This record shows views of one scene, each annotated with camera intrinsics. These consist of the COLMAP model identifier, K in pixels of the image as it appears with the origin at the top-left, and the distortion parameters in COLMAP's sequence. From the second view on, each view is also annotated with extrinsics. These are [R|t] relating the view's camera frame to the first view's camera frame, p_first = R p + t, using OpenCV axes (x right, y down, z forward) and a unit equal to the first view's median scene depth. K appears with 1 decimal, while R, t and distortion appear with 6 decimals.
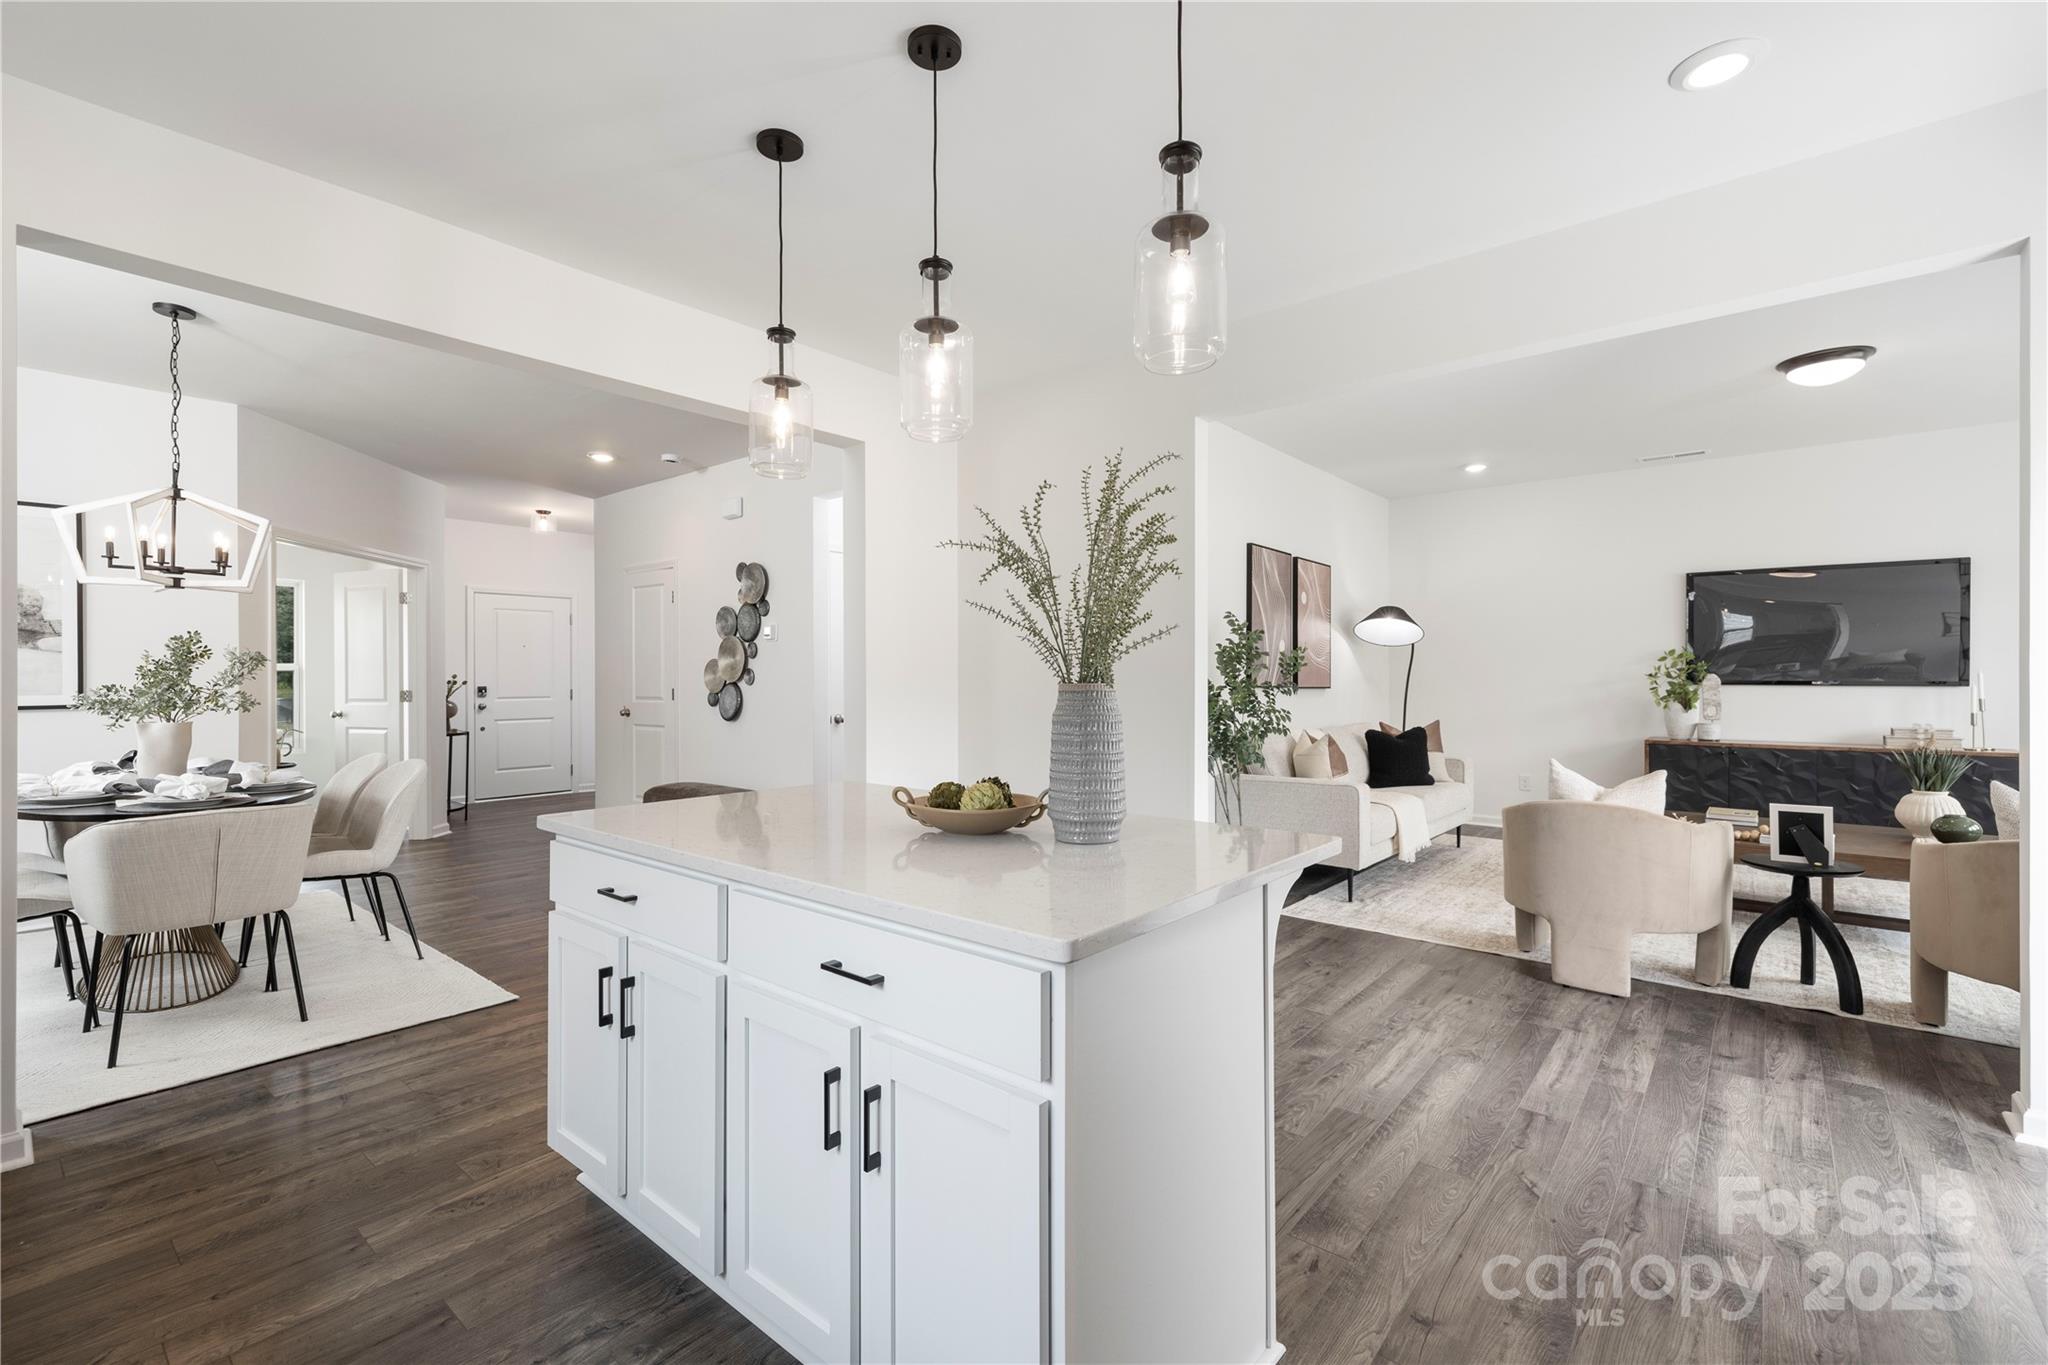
lens RADIAL K [[885.9, 0, 1026.8], [0, 885.9, 669.3], [0, 0, 1]] dist [0.001278, 0.000305]
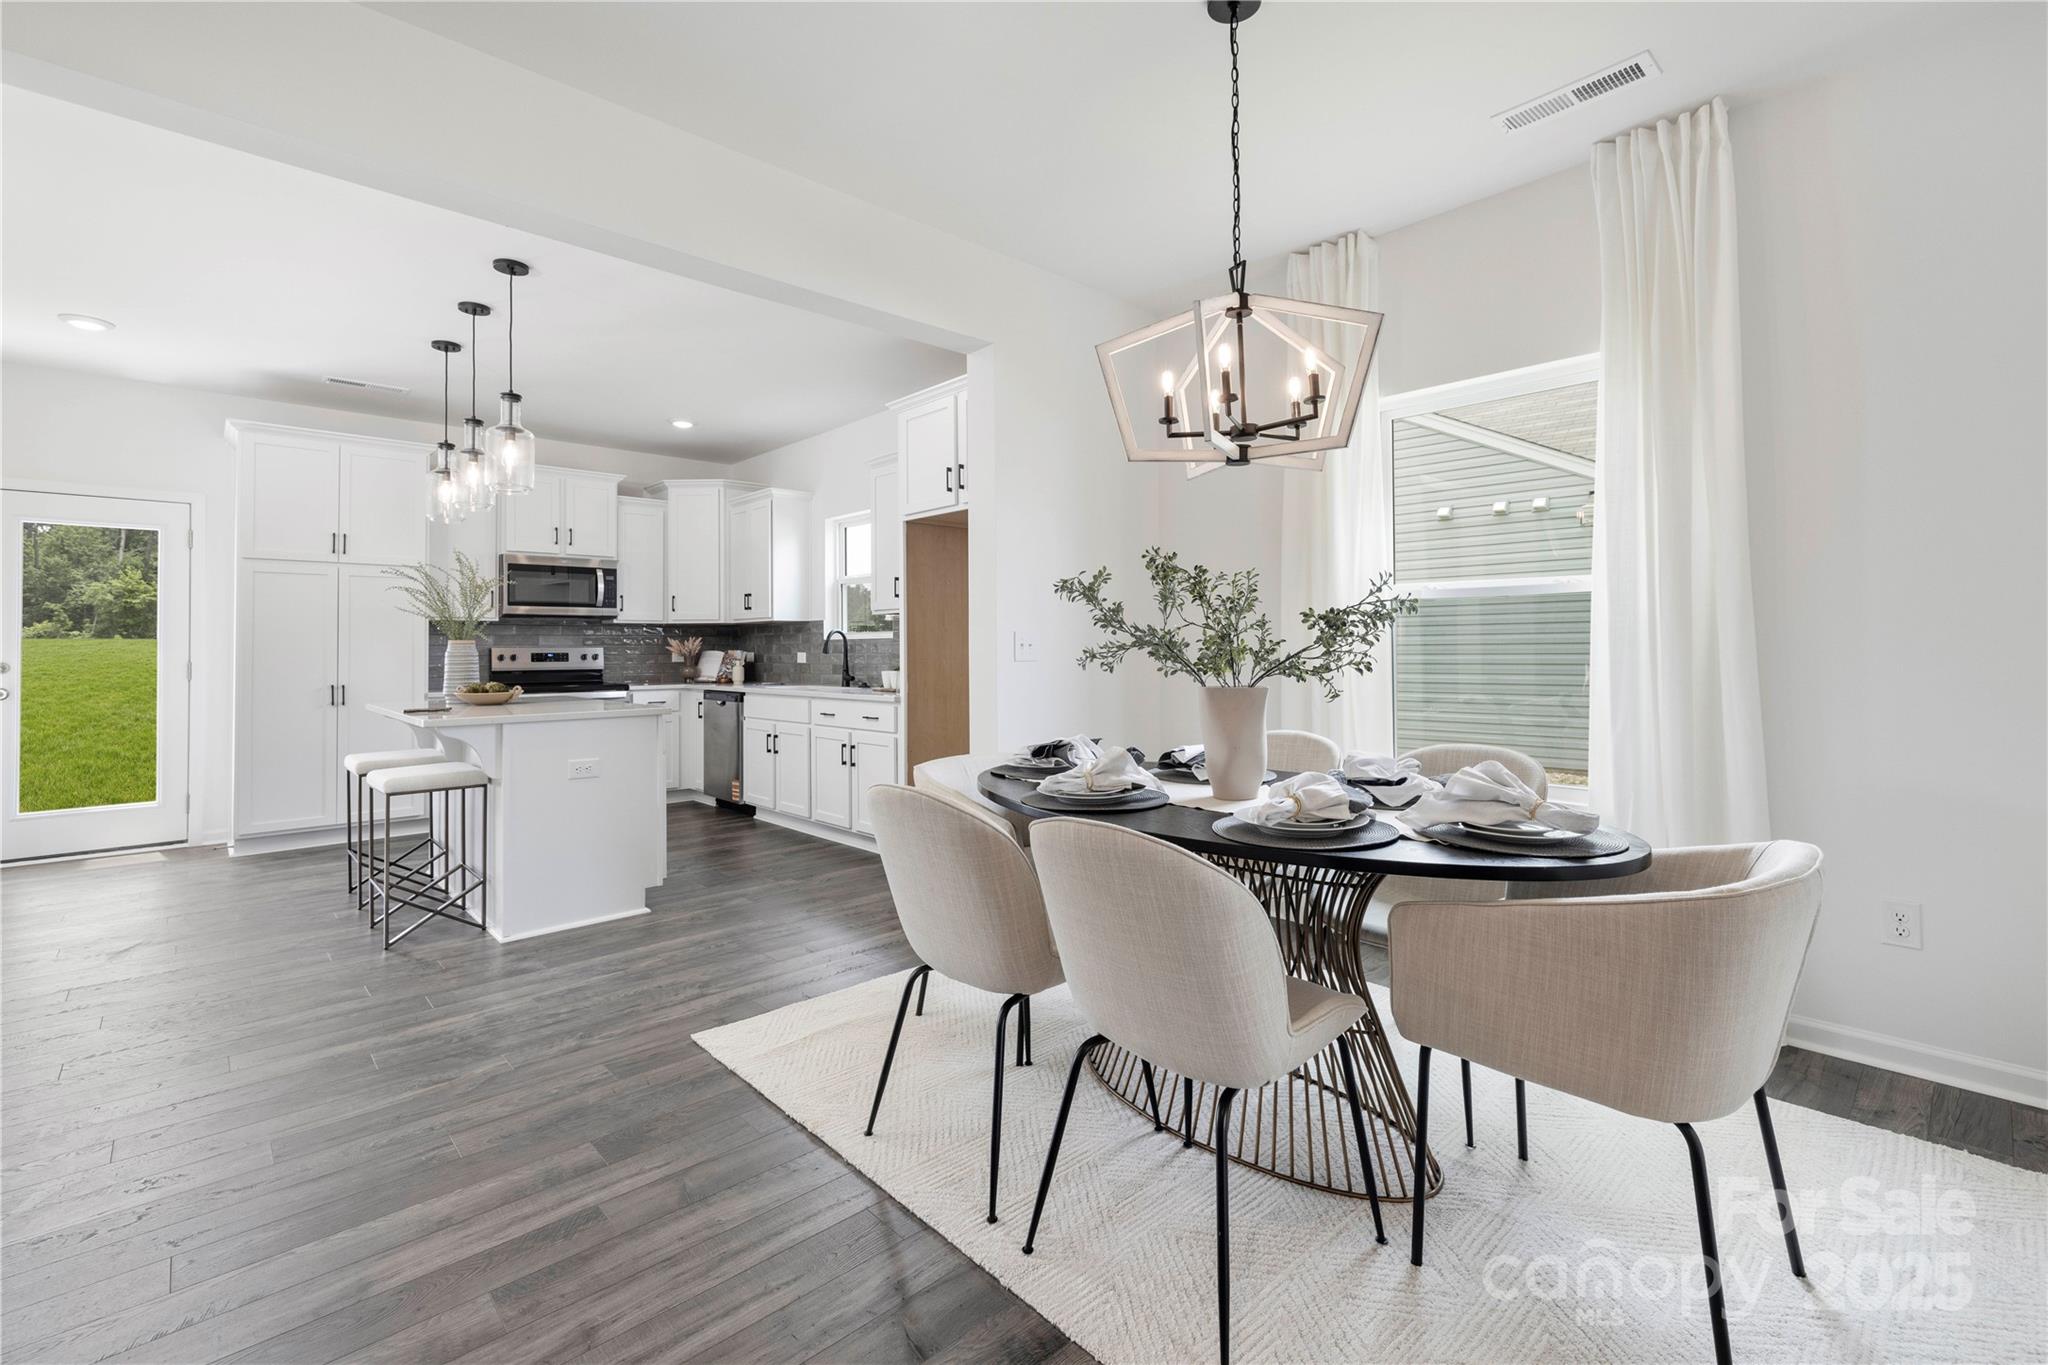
lens RADIAL K [[907.9, 0, 1032.5], [0, 907.9, 633.3], [0, 0, 1]] dist [0.002684, 0.000534]
pose [[-0.991403, 0.009806, 0.130475, -1.534766], [0.006948, 0.999726, -0.022345, 0.053705], [-0.130658, -0.021246, -0.991200, 2.762936]]
